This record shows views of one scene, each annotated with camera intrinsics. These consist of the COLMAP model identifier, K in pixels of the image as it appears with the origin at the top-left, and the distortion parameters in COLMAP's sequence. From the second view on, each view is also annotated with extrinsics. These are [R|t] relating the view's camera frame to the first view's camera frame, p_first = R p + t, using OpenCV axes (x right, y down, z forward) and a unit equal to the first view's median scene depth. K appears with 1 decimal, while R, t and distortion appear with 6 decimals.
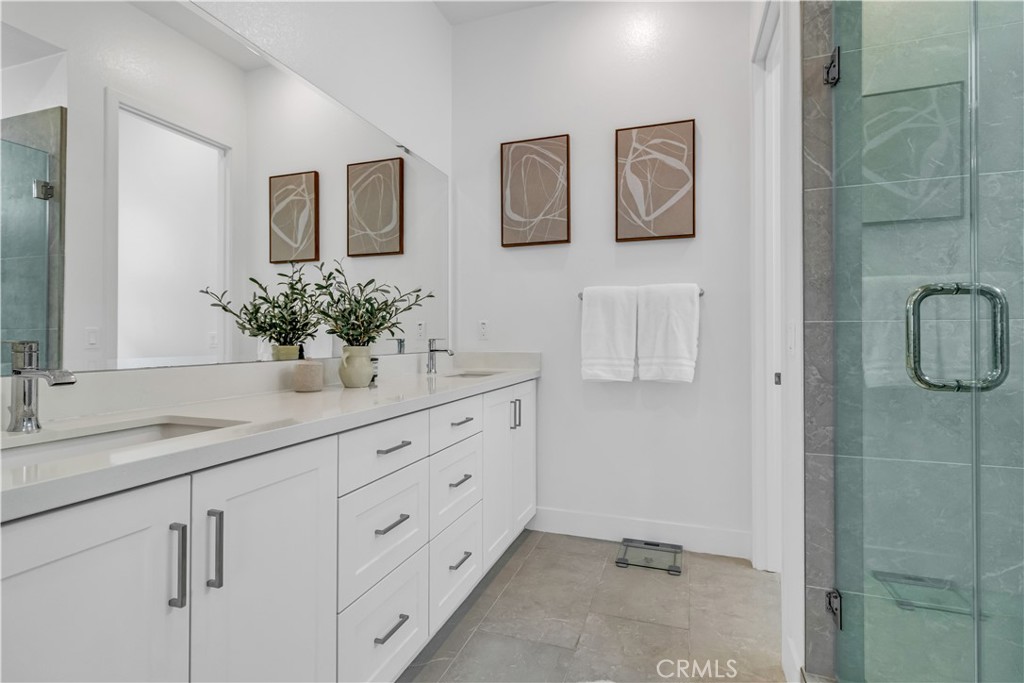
lens RADIAL K [[482.6, 0, 512.5], [0, 482.6, 331.5], [0, 0, 1]] dist [0.000182, 0.000019]
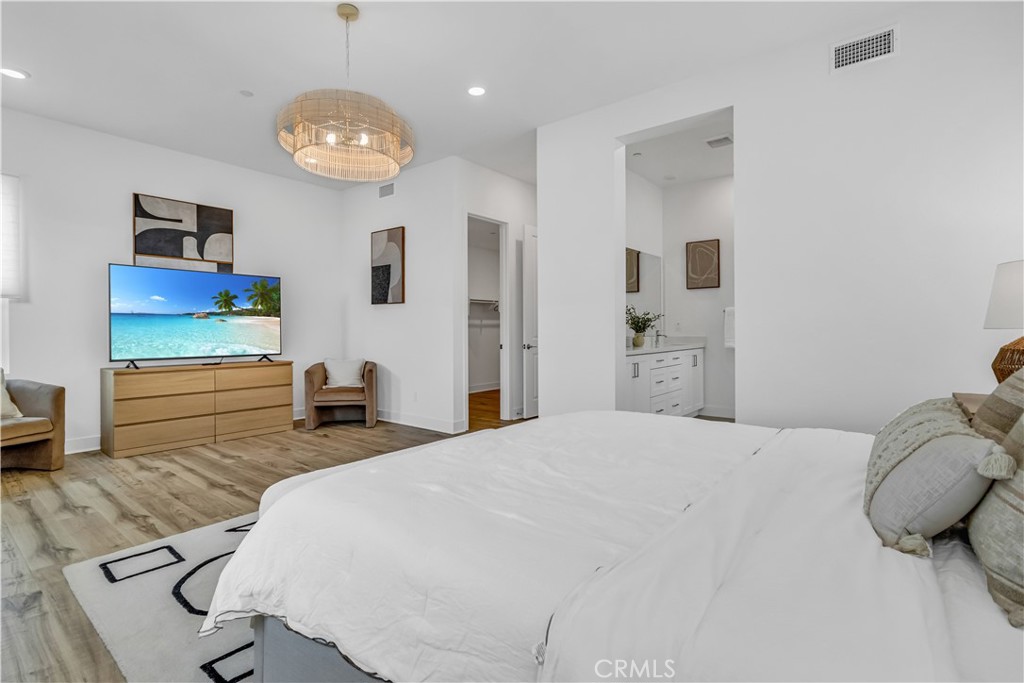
lens RADIAL K [[482.6, 0, 512.5], [0, 482.6, 331.5], [0, 0, 1]] dist [0.000182, 0.000019]
pose [[0.944766, -0.003928, -0.327721, -0.056619], [0.008787, 0.999872, 0.013348, -0.016976], [0.327626, -0.015491, 0.944680, -1.437989]]
